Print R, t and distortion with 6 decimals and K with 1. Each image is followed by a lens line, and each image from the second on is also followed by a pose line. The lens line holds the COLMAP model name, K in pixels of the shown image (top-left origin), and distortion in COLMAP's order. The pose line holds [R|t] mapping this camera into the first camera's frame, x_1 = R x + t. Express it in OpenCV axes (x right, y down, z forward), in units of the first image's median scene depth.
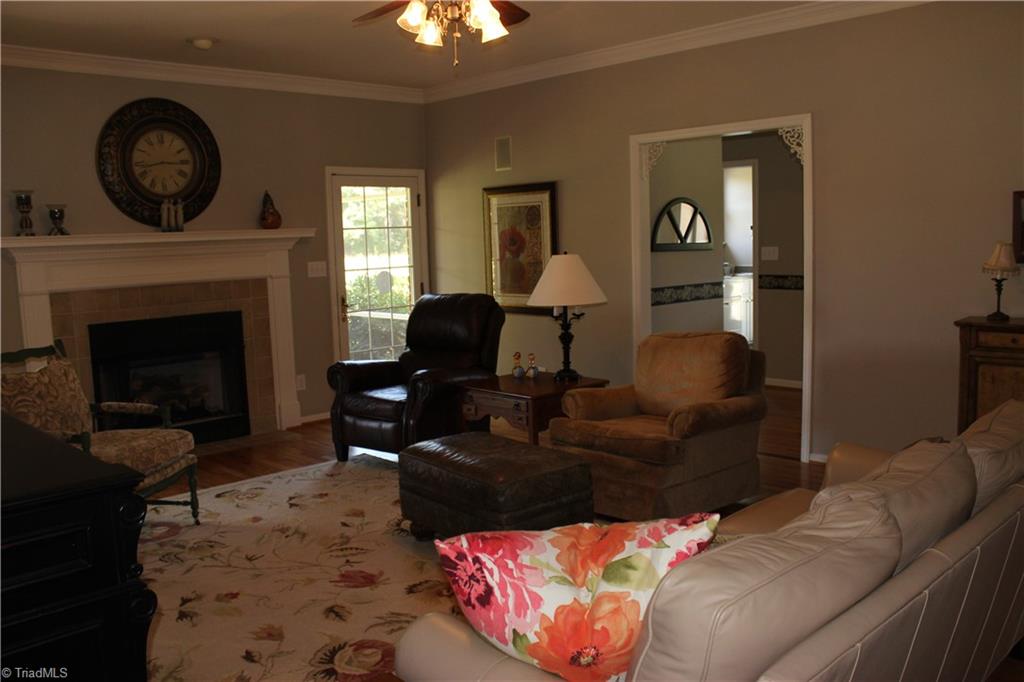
lens RADIAL K [[864.1, 0, 548.2], [0, 864.1, 342.0], [0, 0, 1]] dist [-0.103114, 0.064999]
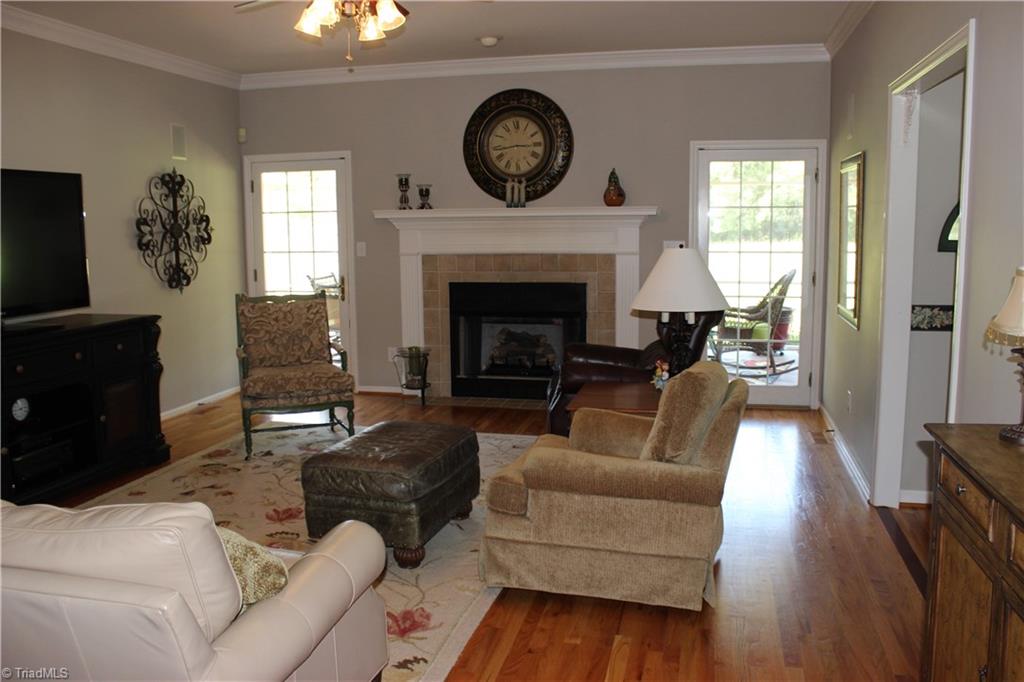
lens RADIAL K [[864.1, 0, 513.5], [0, 864.1, 339.7], [0, 0, 1]] dist [-0.103114, 0.064999]
pose [[0.535618, 0.134314, -0.833710, 0.535823], [-0.112414, 0.989824, 0.087244, -0.055653], [0.836945, 0.046992, 0.545266, 0.381672]]
